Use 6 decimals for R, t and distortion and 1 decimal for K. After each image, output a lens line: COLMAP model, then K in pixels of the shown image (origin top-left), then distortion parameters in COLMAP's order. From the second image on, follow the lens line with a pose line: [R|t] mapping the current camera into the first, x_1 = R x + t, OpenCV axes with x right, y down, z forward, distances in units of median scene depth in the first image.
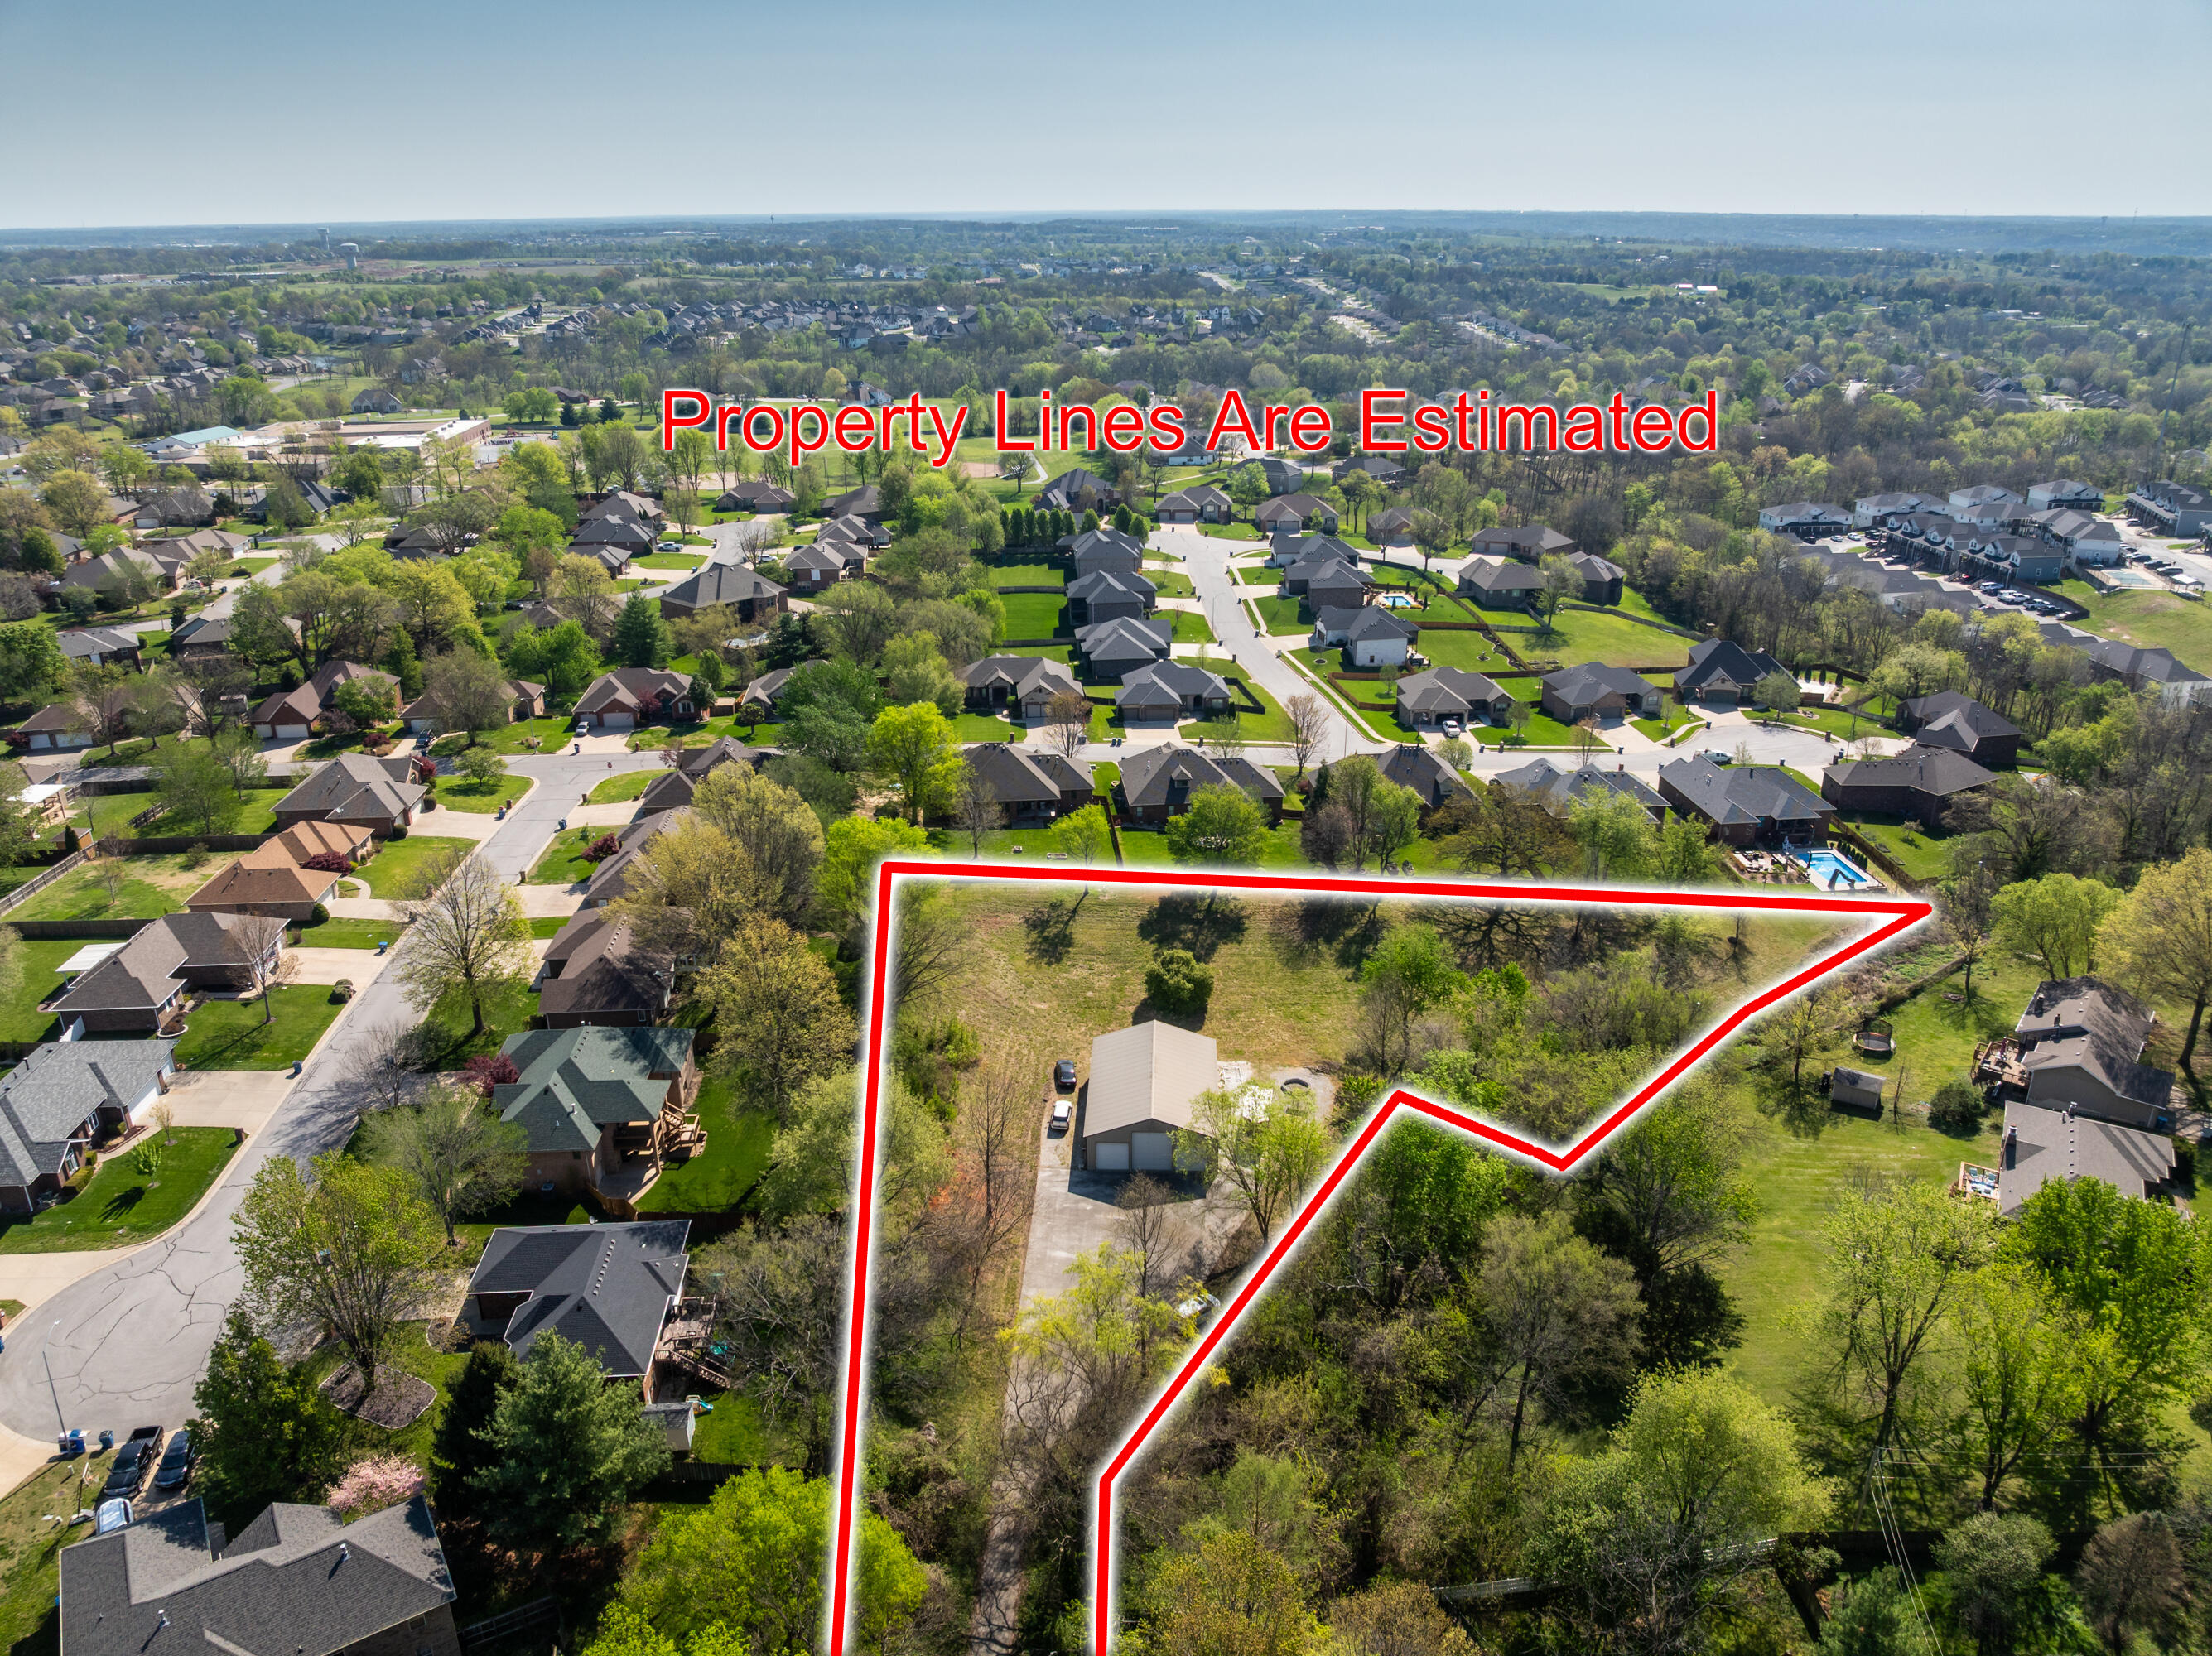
lens RADIAL K [[1507.6, 0, 1106.0], [0, 1507.6, 828.0], [0, 0, 1]] dist [-0.014823, -0.000665]
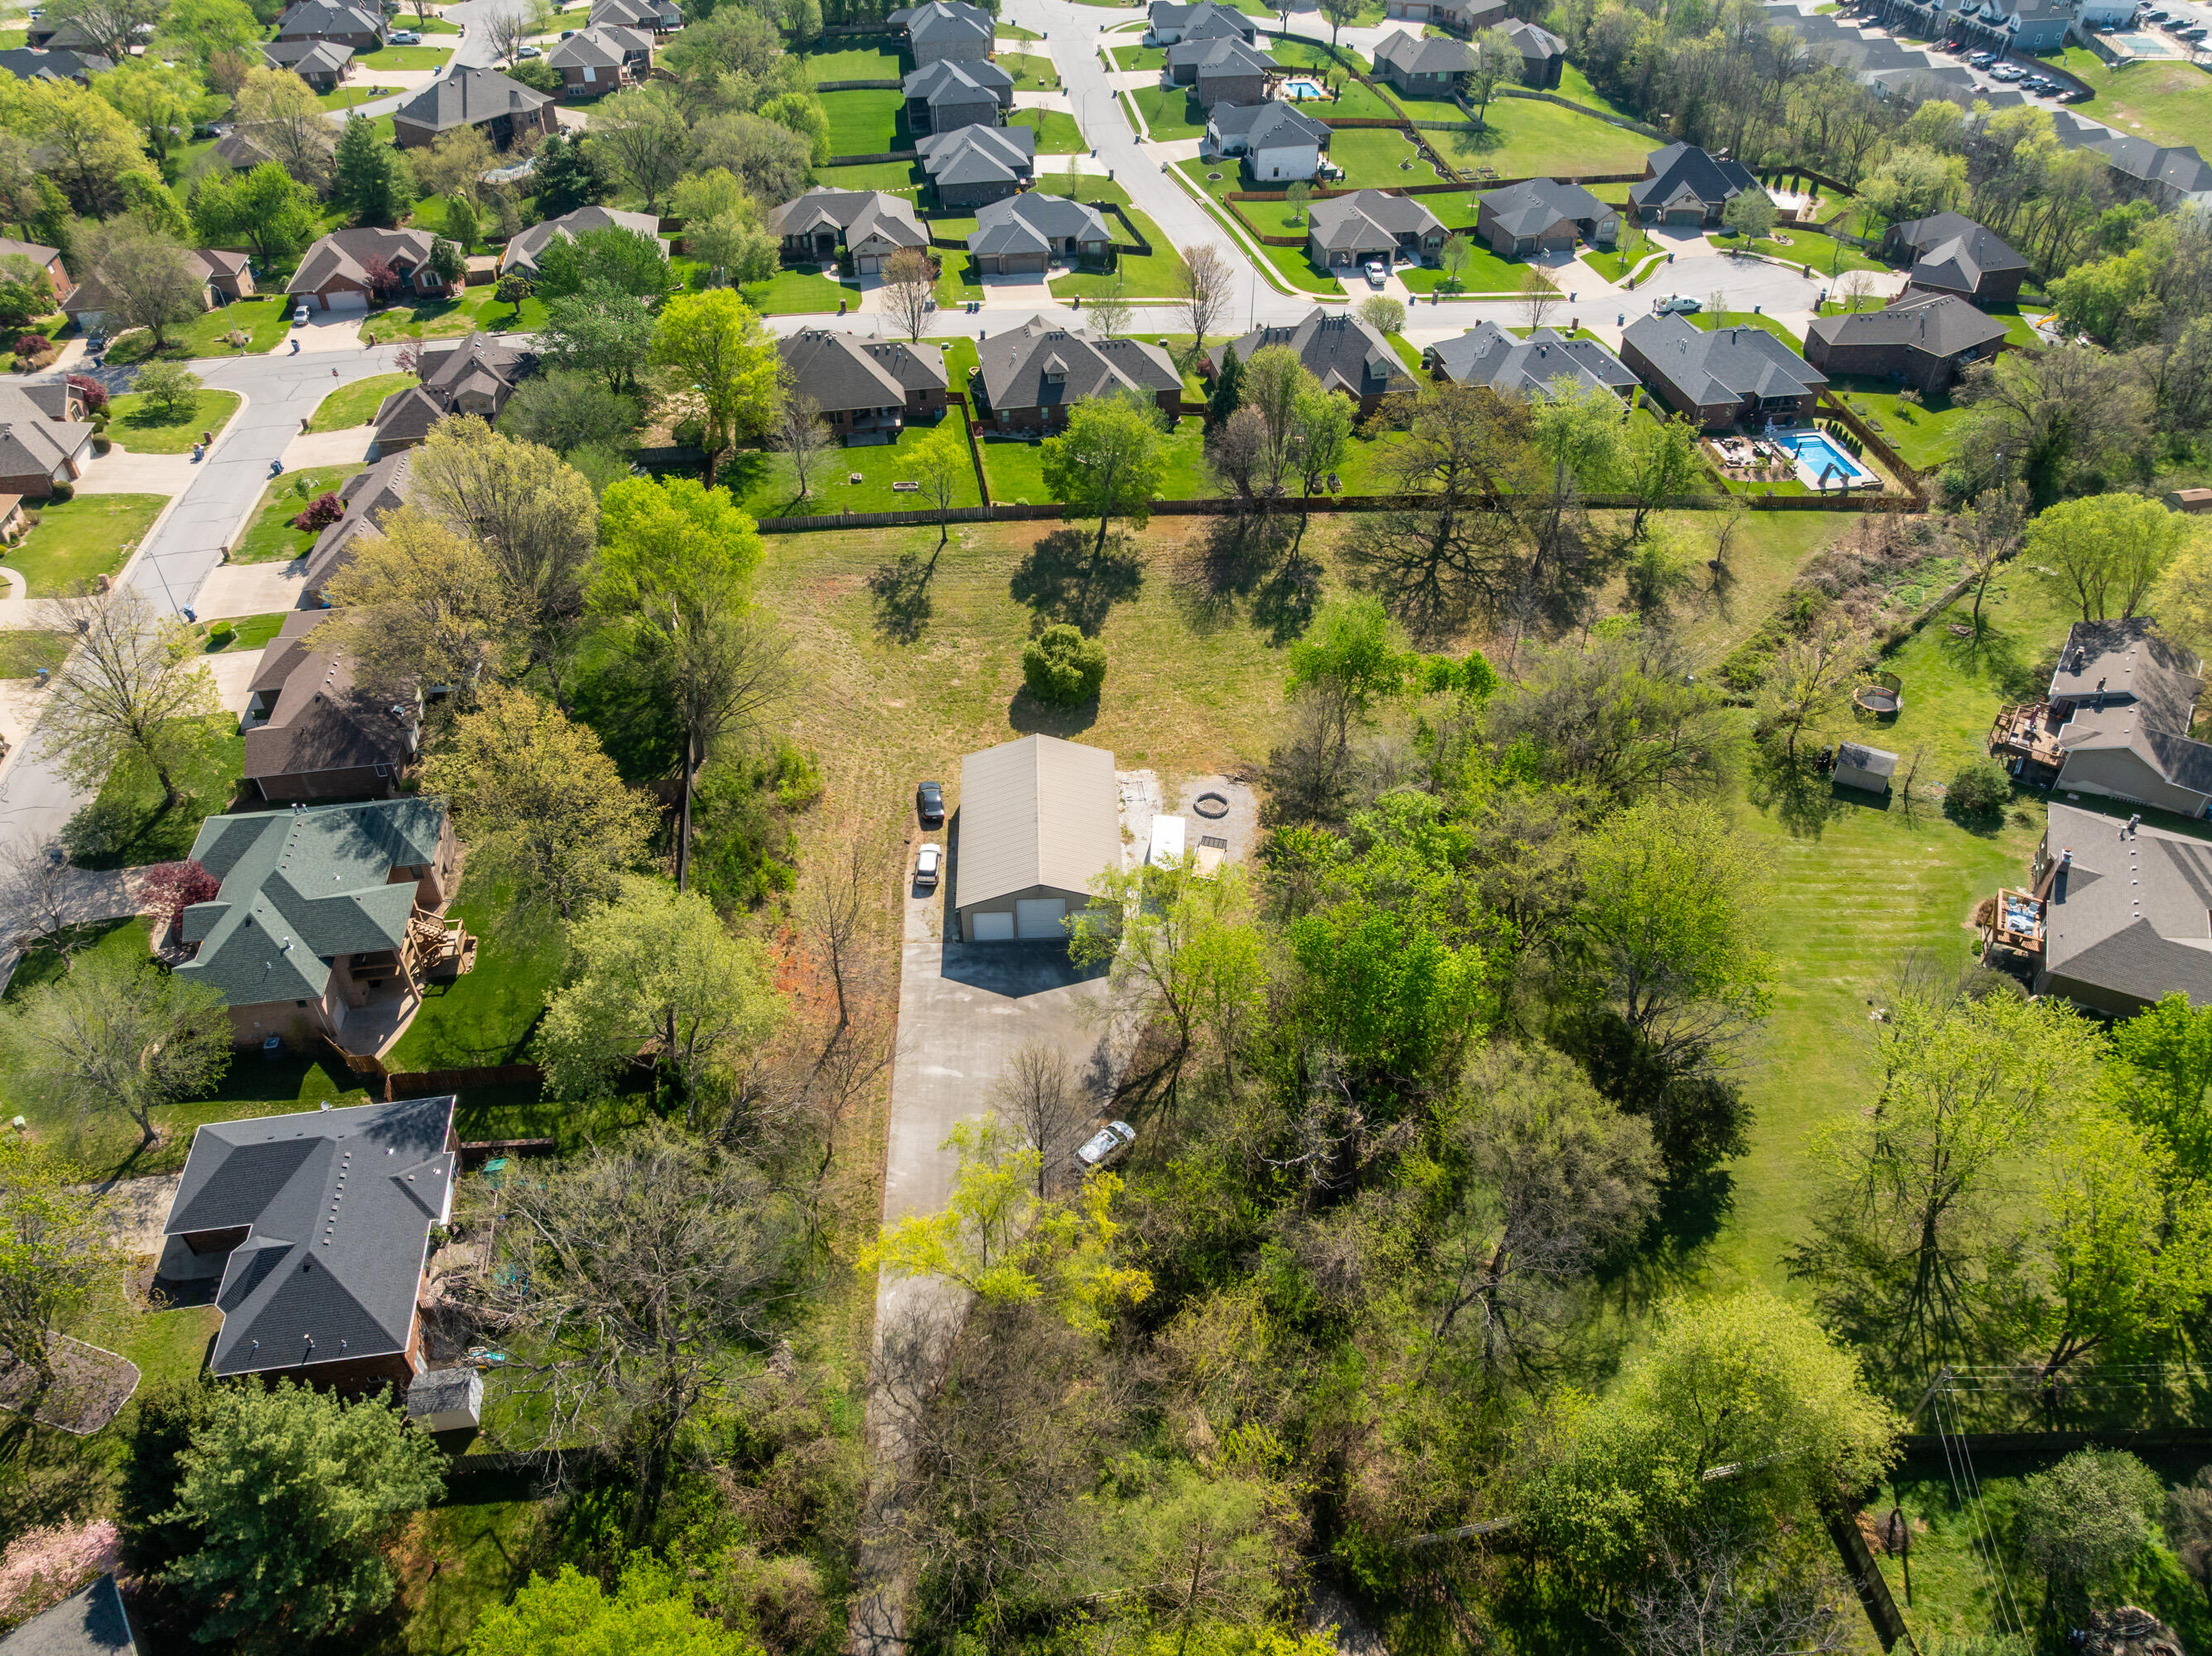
lens RADIAL K [[1552.9, 0, 1106.0], [0, 1552.9, 828.0], [0, 0, 1]] dist [-0.040420, 0.021306]
pose [[0.996086, -0.056536, 0.067948, 0.007296], [0.032710, 0.949898, 0.310844, -0.059887], [-0.082118, -0.307405, 0.948029, 0.144179]]
